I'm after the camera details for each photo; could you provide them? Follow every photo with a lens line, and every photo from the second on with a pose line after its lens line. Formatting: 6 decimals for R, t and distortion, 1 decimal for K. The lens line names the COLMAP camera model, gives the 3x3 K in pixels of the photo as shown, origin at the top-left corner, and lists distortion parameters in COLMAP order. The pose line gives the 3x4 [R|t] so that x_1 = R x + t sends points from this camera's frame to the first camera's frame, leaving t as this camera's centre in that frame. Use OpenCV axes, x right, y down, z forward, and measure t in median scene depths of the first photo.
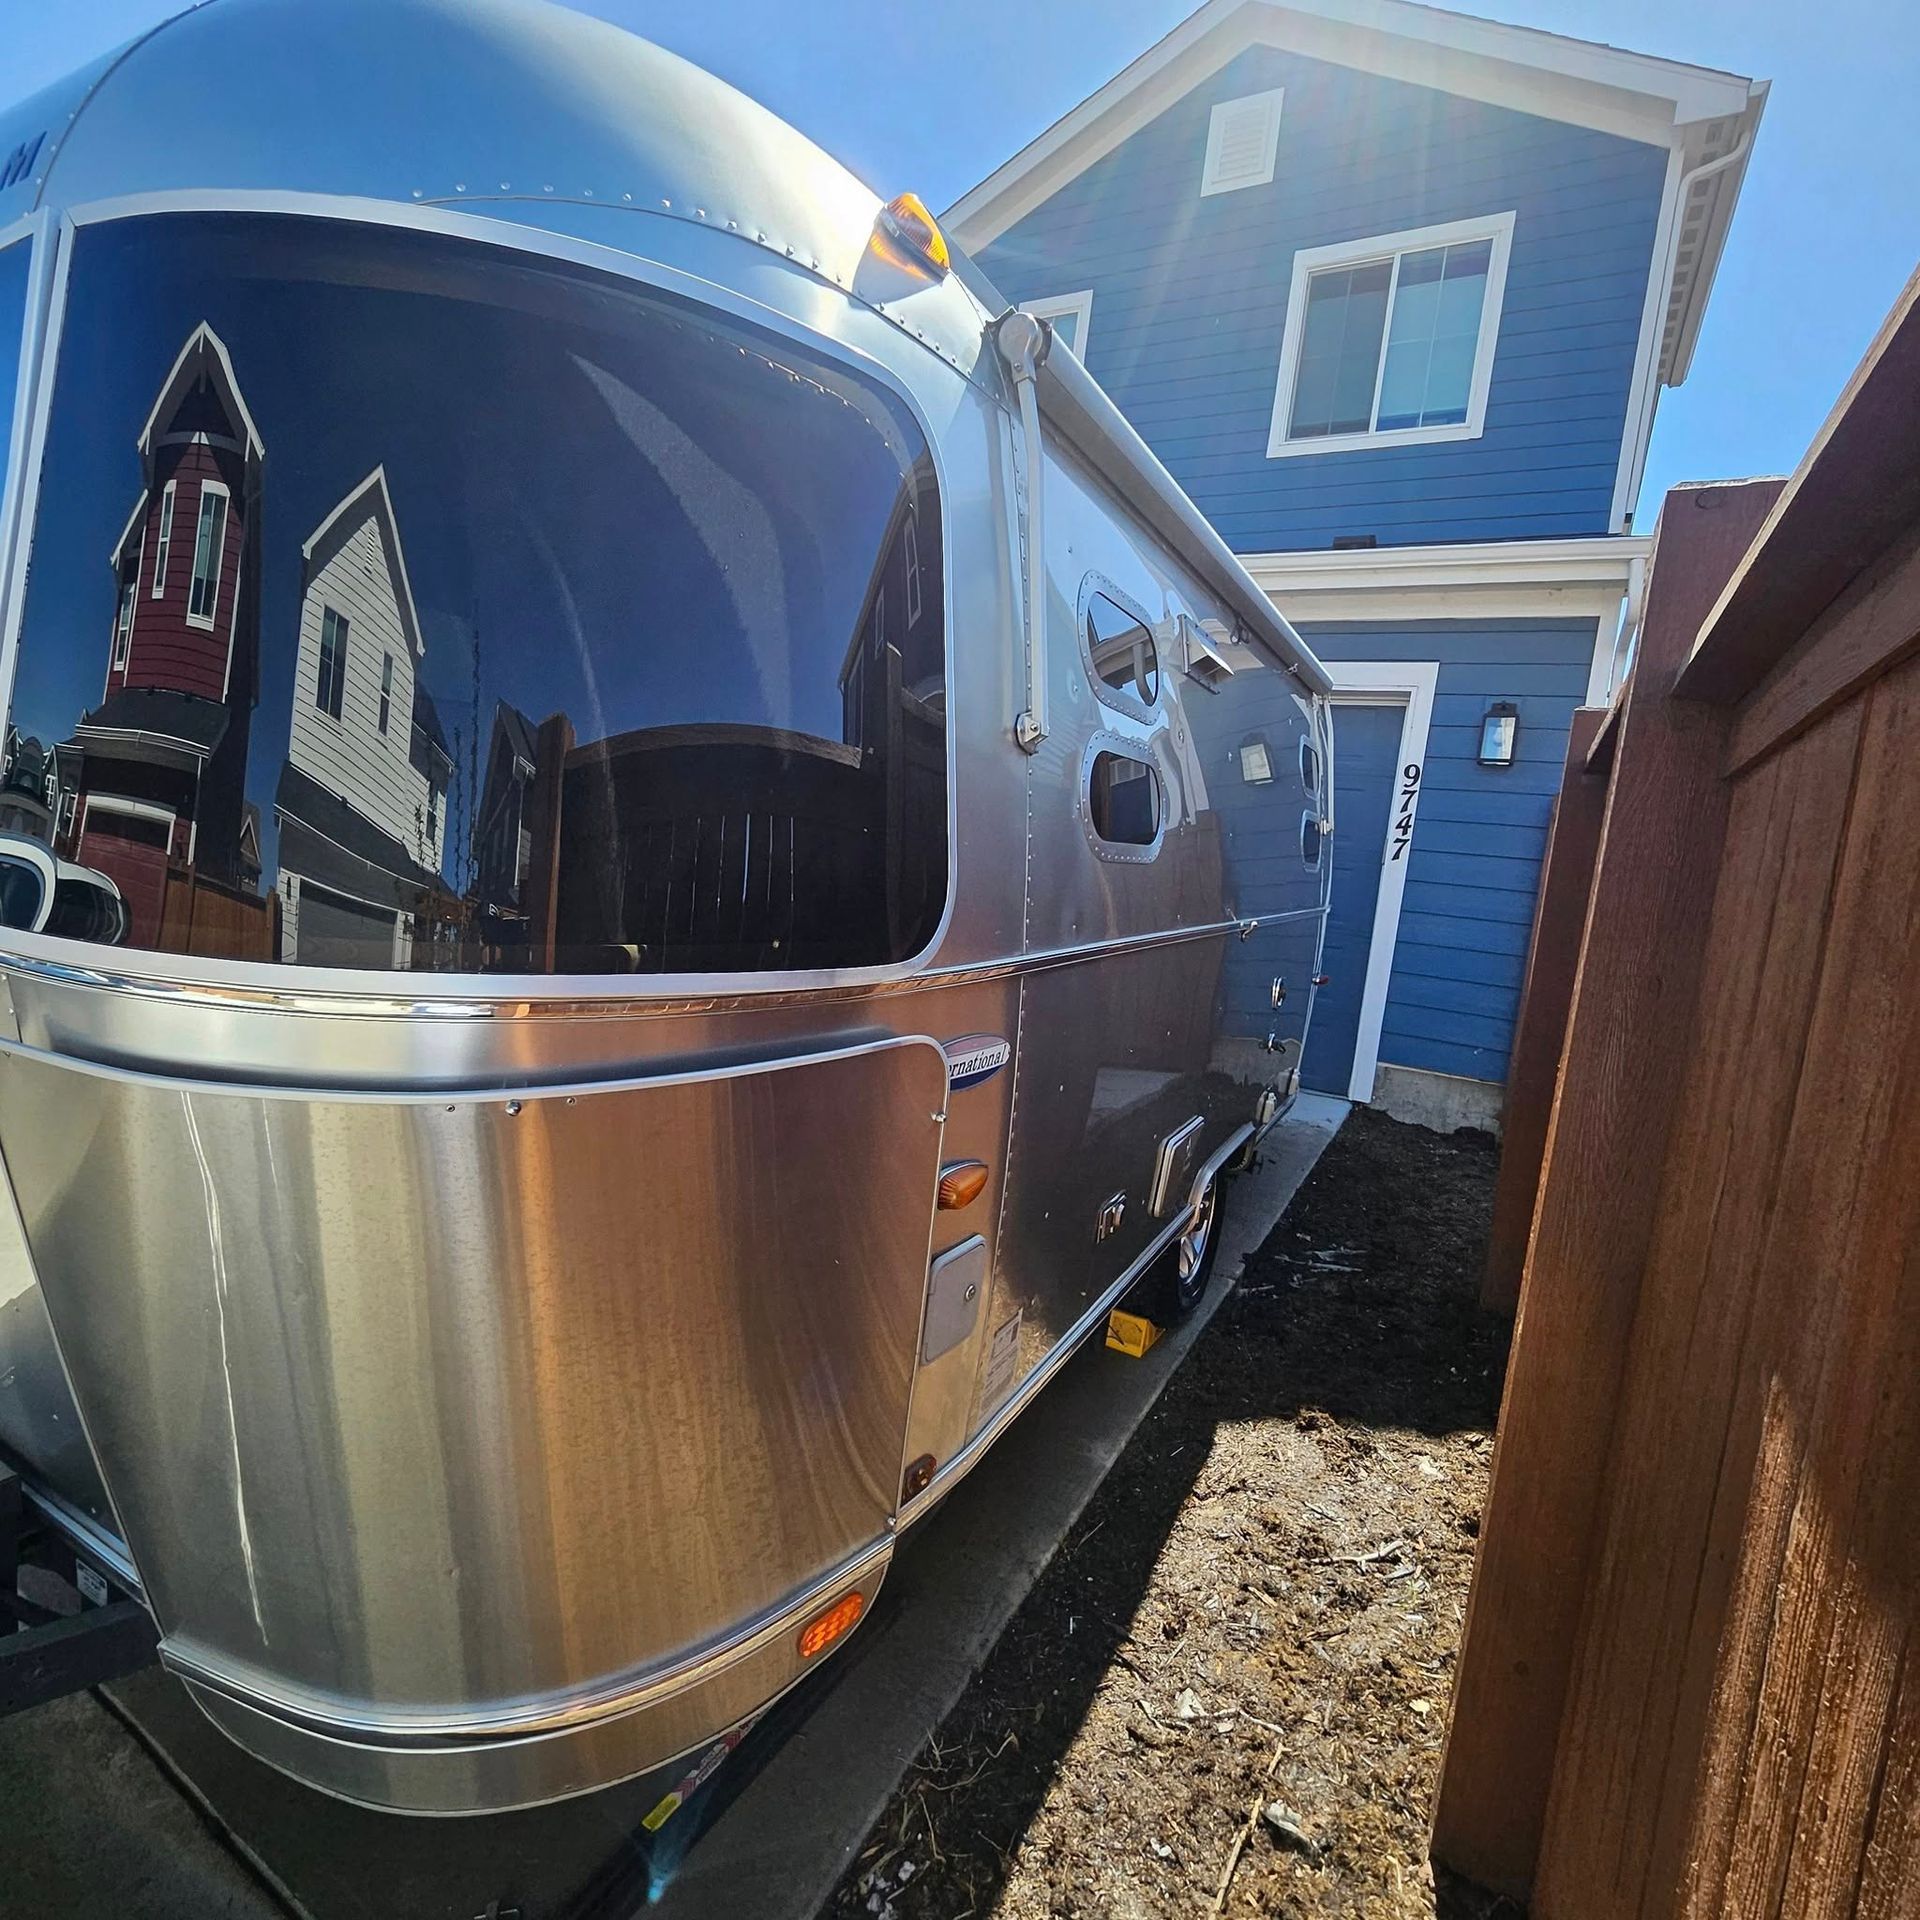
lens RADIAL K [[1003.9, 0, 983.0], [0, 1003.9, 953.9], [0, 0, 1]] dist [-0.003747, 0.001526]
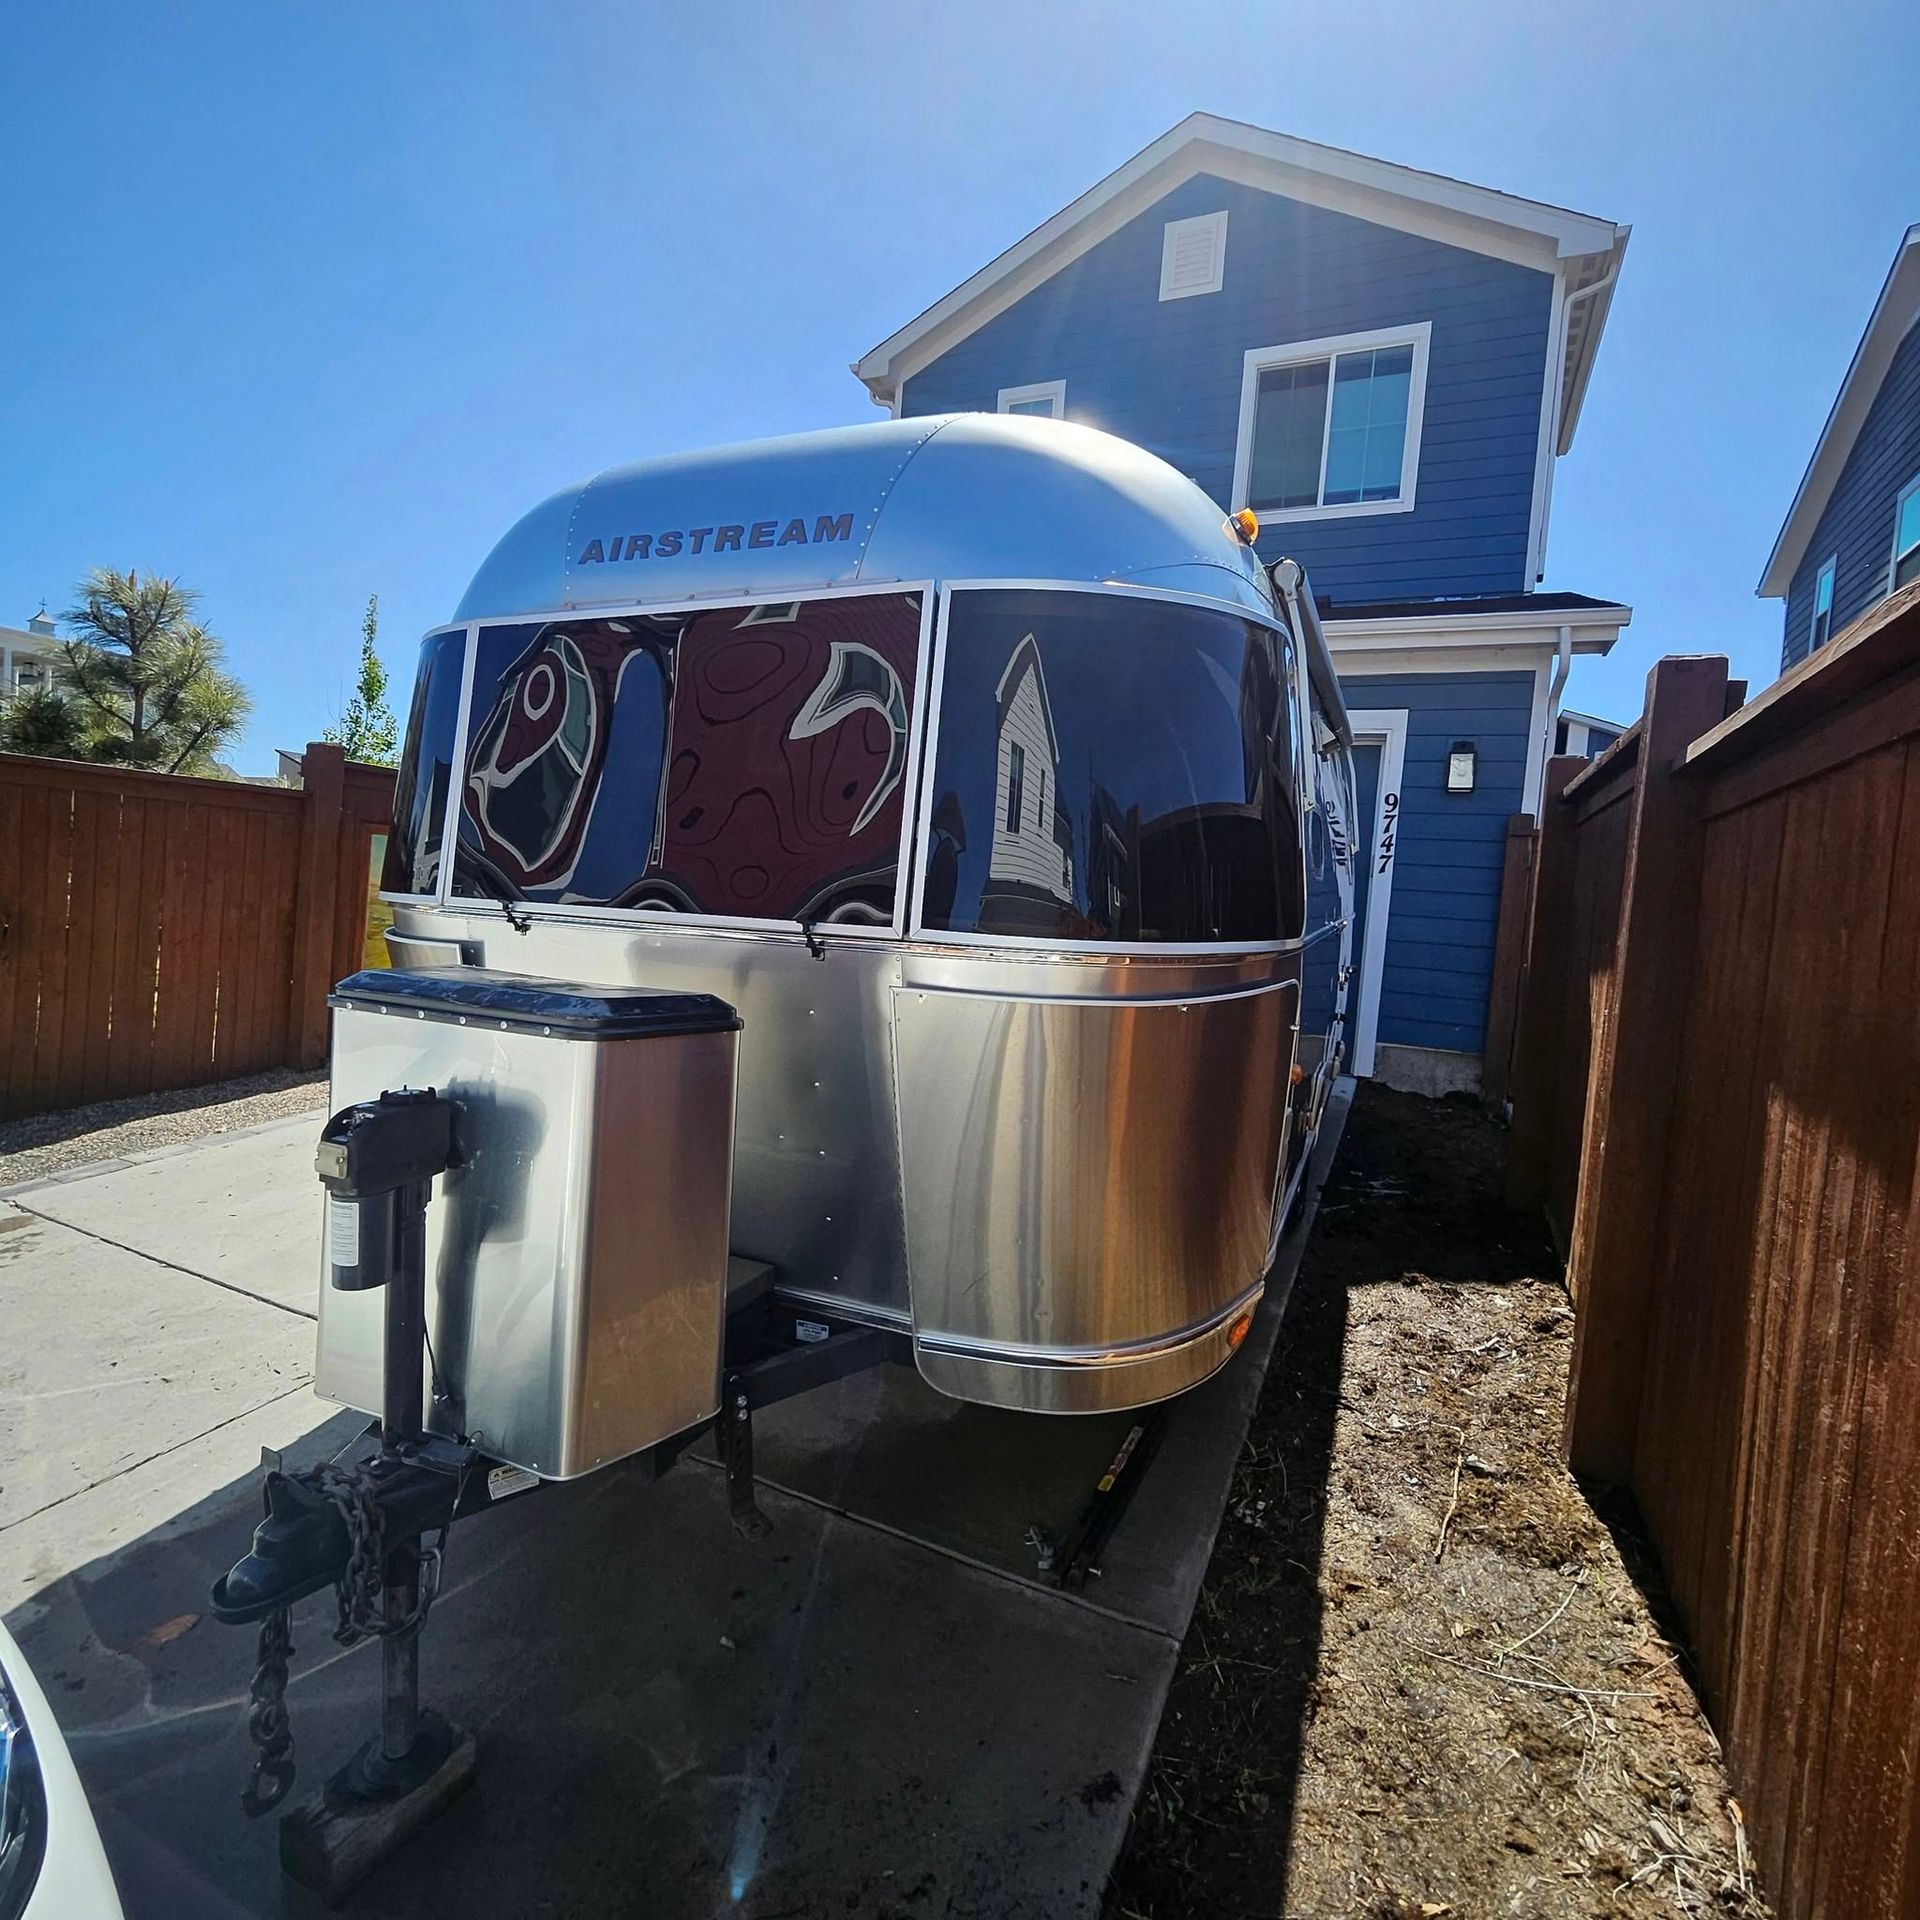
lens RADIAL K [[1017.8, 0, 967.6], [0, 1017.8, 952.9], [0, 0, 1]] dist [0.001534, -0.002768]
pose [[0.996353, -0.044459, 0.072826, -0.195946], [0.046616, 0.998515, -0.028192, 0.014856], [-0.071464, 0.031484, 0.996946, -0.197459]]
